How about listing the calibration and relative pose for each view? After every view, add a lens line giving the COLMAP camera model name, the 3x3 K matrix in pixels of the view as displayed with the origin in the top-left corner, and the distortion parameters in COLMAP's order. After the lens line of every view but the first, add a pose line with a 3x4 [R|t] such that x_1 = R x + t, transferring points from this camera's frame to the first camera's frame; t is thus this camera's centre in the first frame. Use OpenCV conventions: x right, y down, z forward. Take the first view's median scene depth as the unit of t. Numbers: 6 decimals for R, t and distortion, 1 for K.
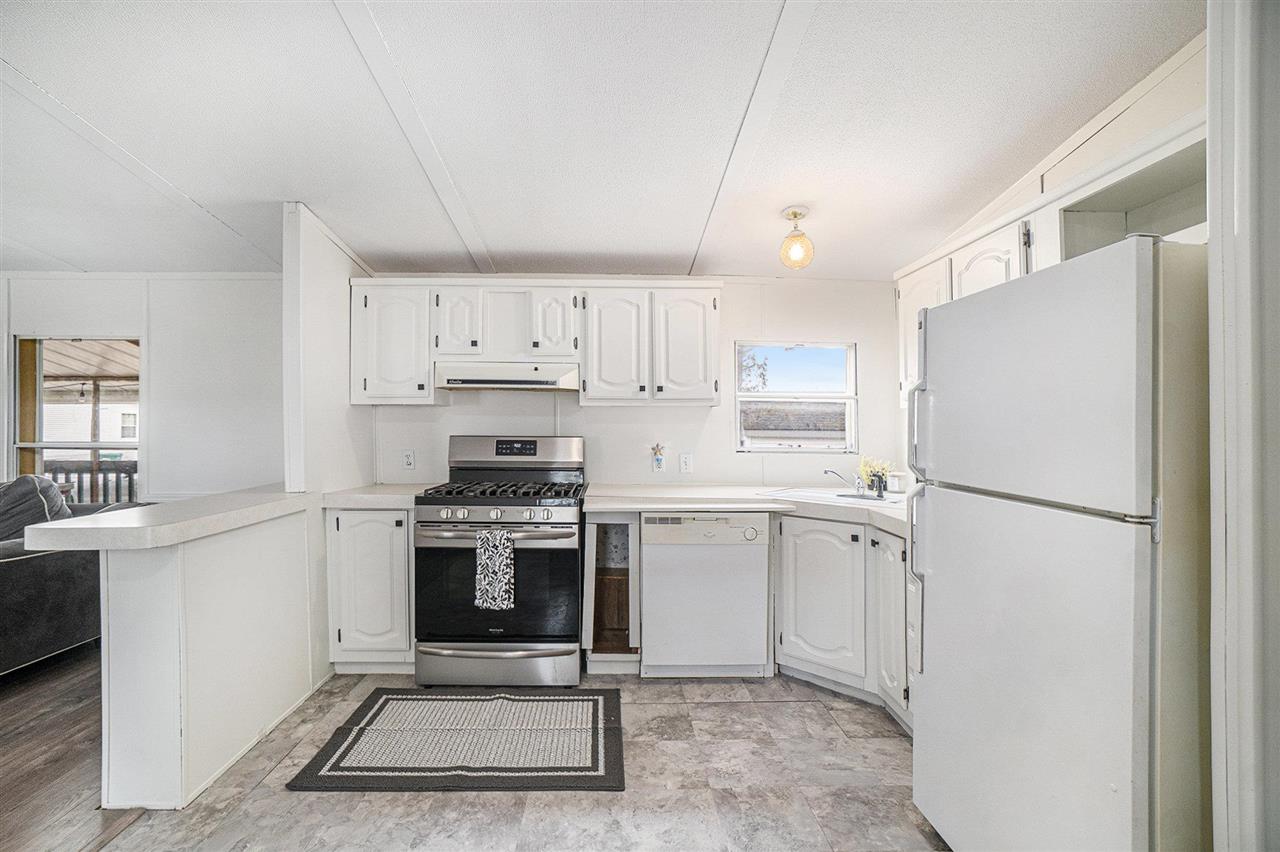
lens RADIAL K [[570.9, 0, 637.4], [0, 570.9, 436.3], [0, 0, 1]] dist [-0.066150, 0.027371]
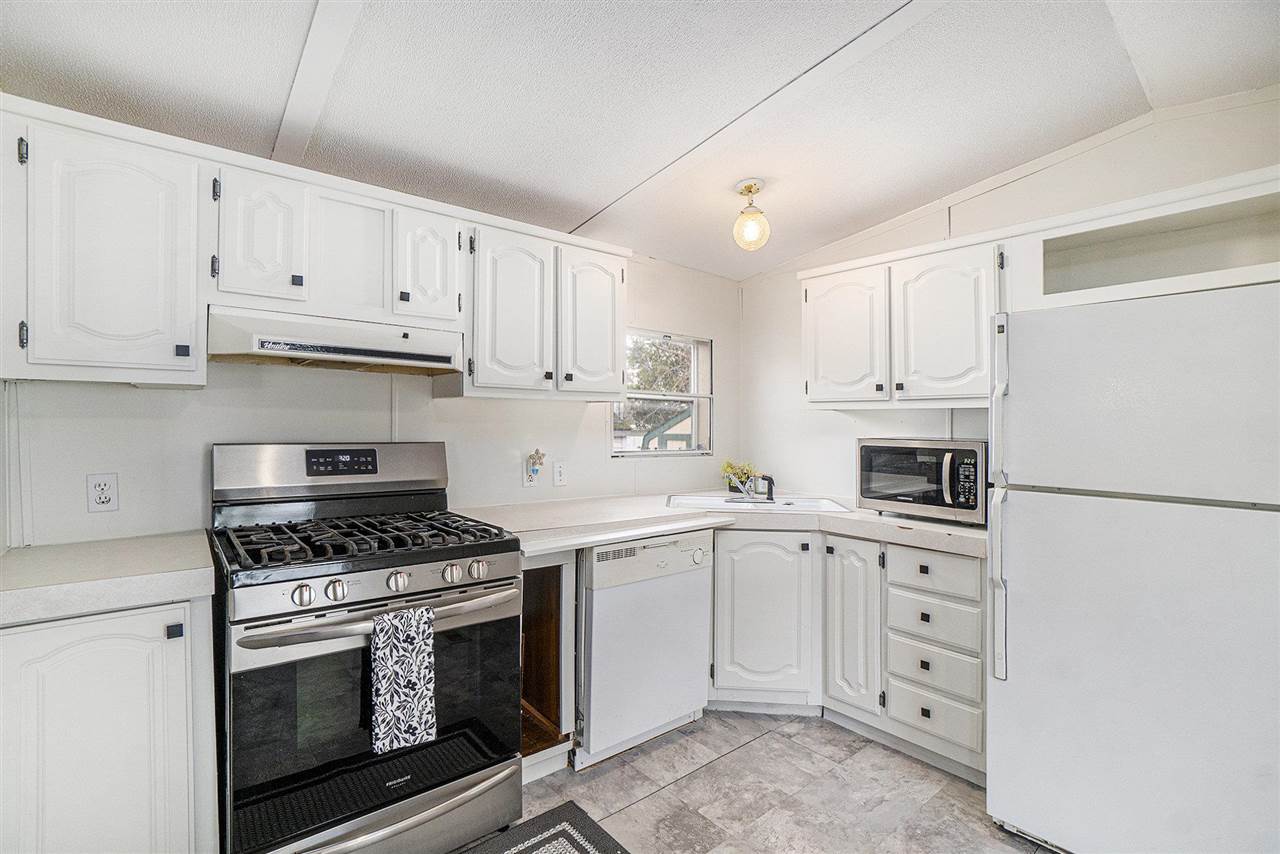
lens RADIAL K [[581.0, 0, 626.4], [0, 581.0, 425.1], [0, 0, 1]] dist [-0.064752, 0.029379]
pose [[0.797504, 0.001693, 0.603312, -0.402656], [0.004725, 0.999948, -0.009053, -0.014464], [-0.603296, 0.010070, 0.797454, 0.385218]]
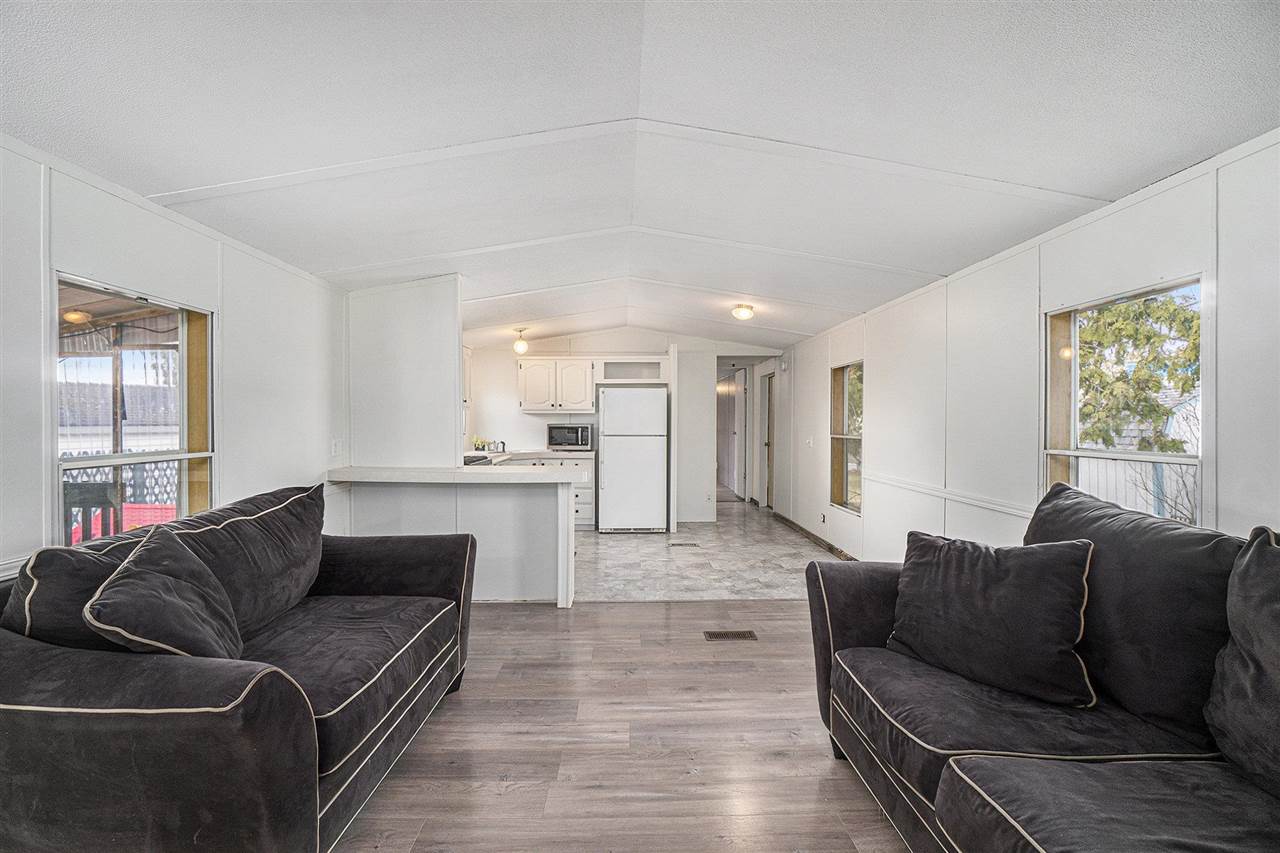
lens RADIAL K [[581.0, 0, 626.4], [0, 581.0, 424.6], [0, 0, 1]] dist [-0.064752, 0.029379]
pose [[0.022876, -0.017152, 0.999591, -2.172696], [0.012262, 0.999782, 0.016875, -0.034578], [-0.999663, 0.011871, 0.023081, 0.503729]]
